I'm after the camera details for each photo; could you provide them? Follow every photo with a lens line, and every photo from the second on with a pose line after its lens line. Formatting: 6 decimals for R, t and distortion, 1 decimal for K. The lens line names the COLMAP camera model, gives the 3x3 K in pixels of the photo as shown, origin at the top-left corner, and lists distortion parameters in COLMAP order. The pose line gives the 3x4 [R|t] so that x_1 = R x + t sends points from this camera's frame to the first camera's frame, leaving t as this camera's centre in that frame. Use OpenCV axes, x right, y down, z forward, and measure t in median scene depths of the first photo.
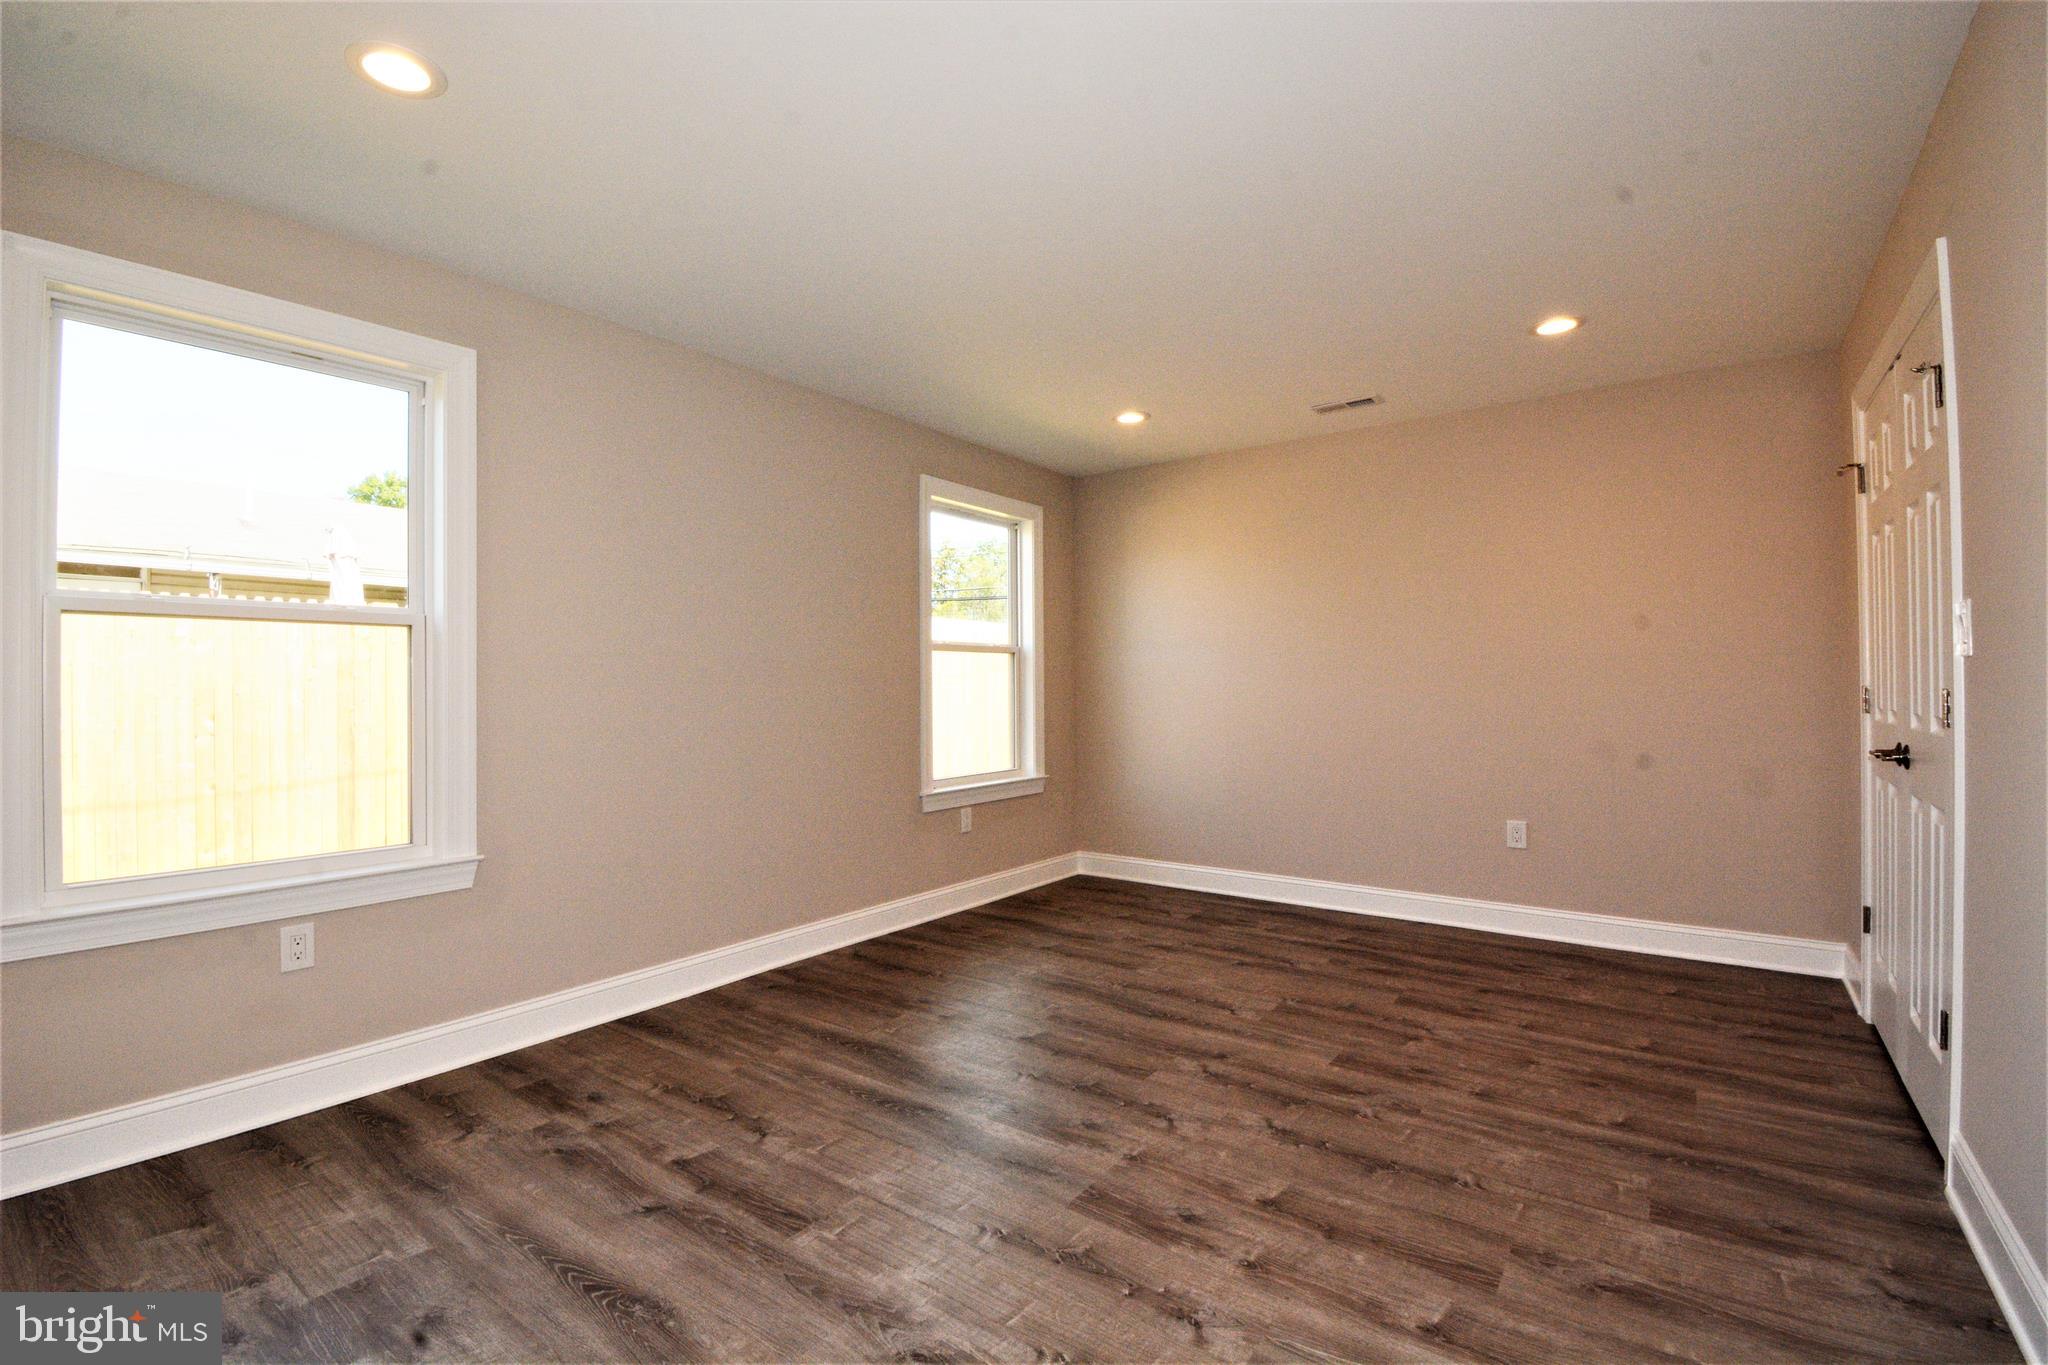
lens RADIAL K [[903.1, 0, 1023.3], [0, 903.1, 678.1], [0, 0, 1]] dist [0.016357, -0.022323]
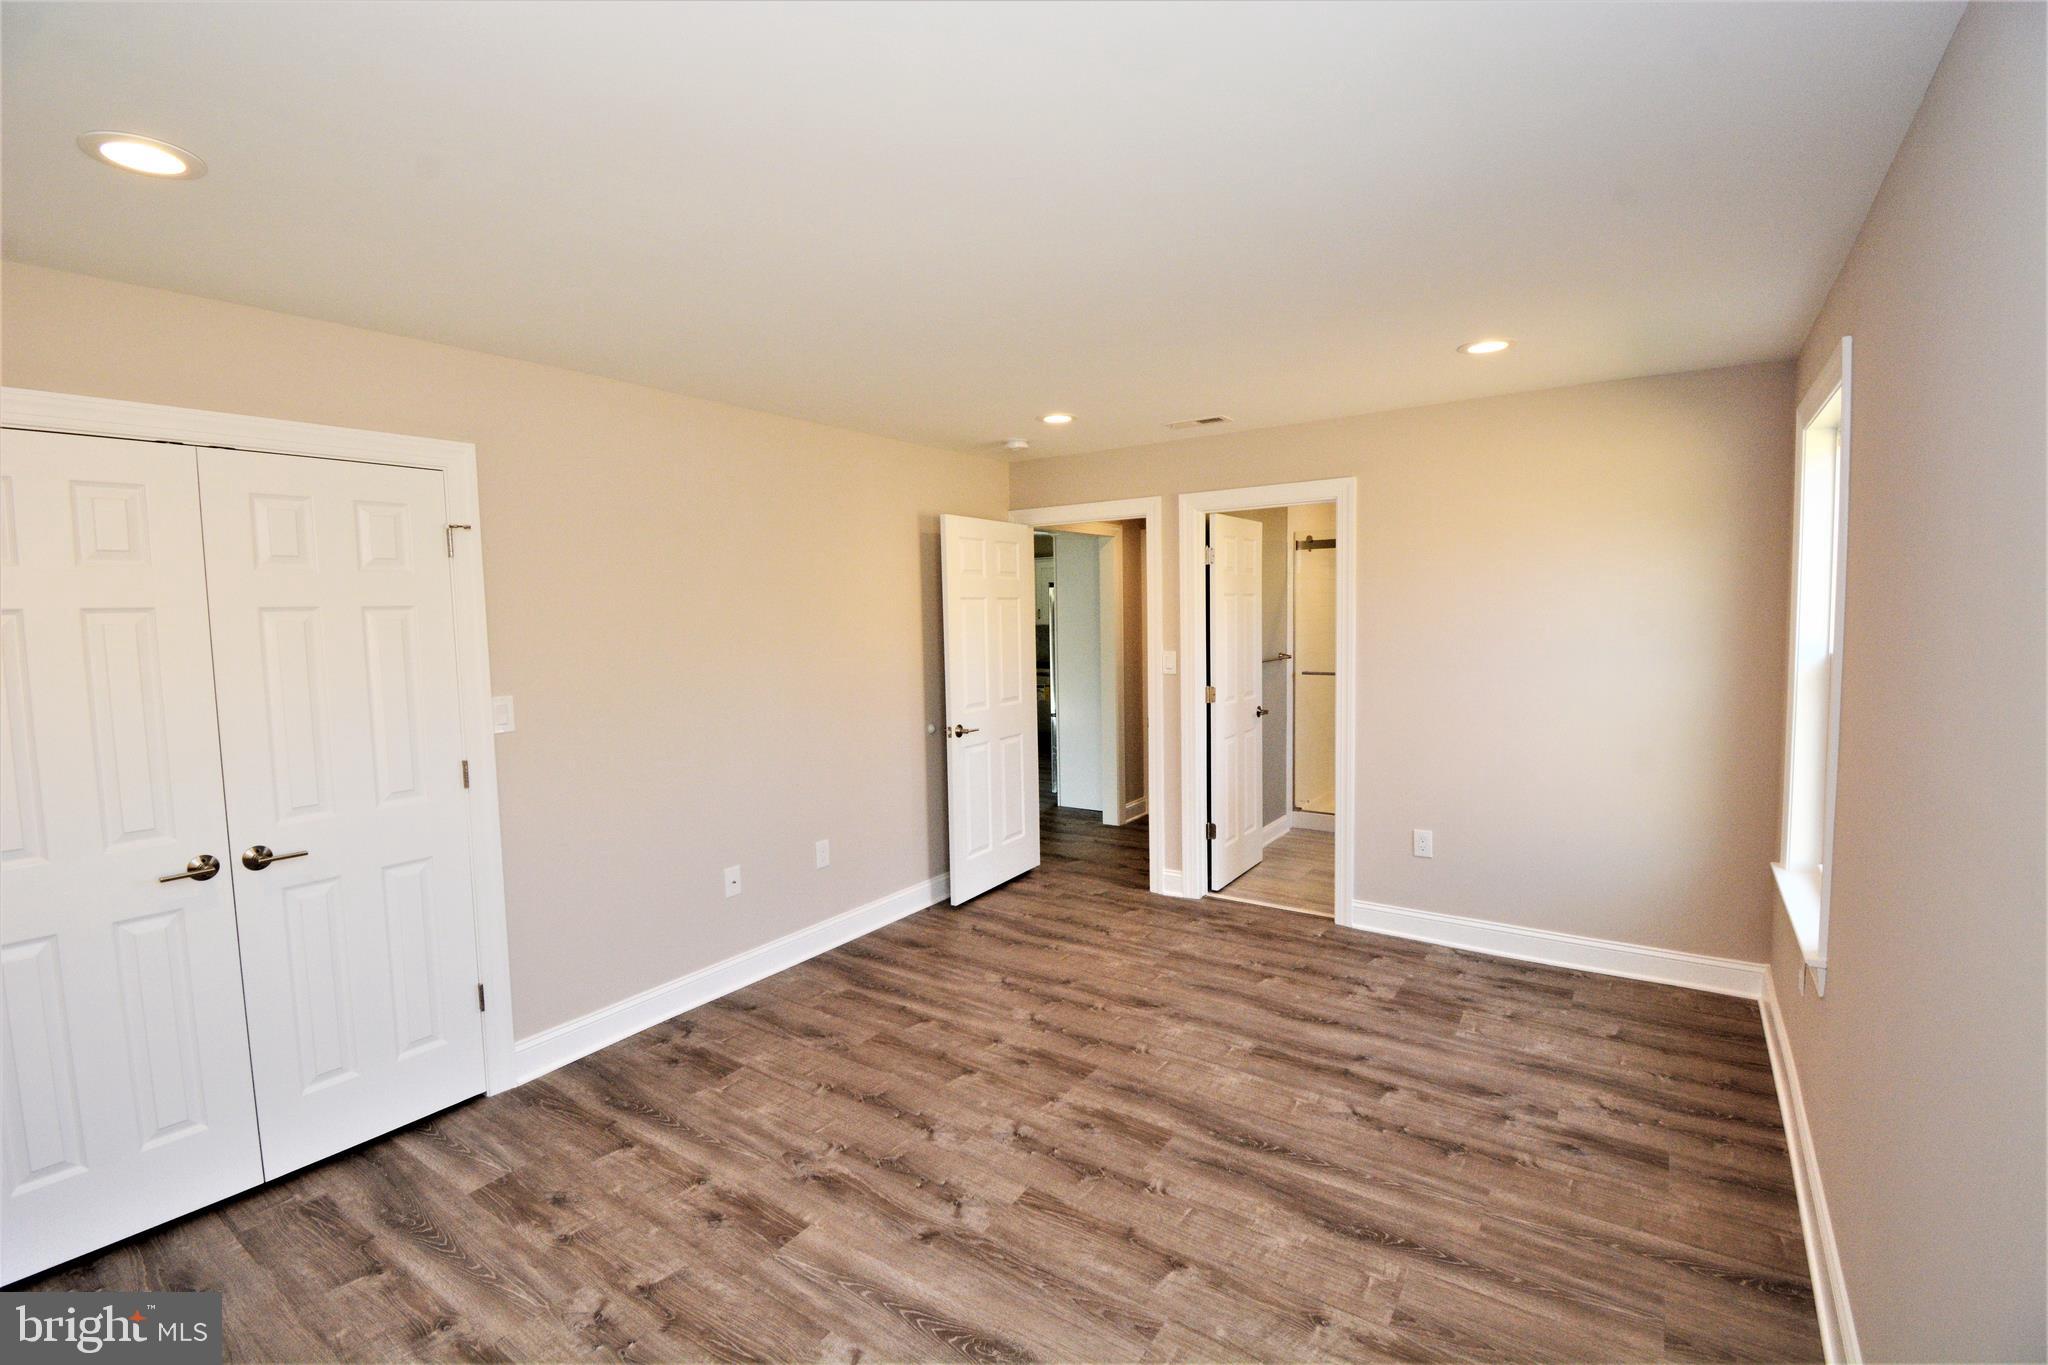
lens RADIAL K [[903.1, 0, 1023.3], [0, 903.1, 678.1], [0, 0, 1]] dist [0.016357, -0.022323]
pose [[-0.999374, 0.028347, -0.021173, 0.169228], [0.026741, 0.997001, 0.072627, -0.176763], [0.023168, 0.072016, -0.997134, 2.209483]]
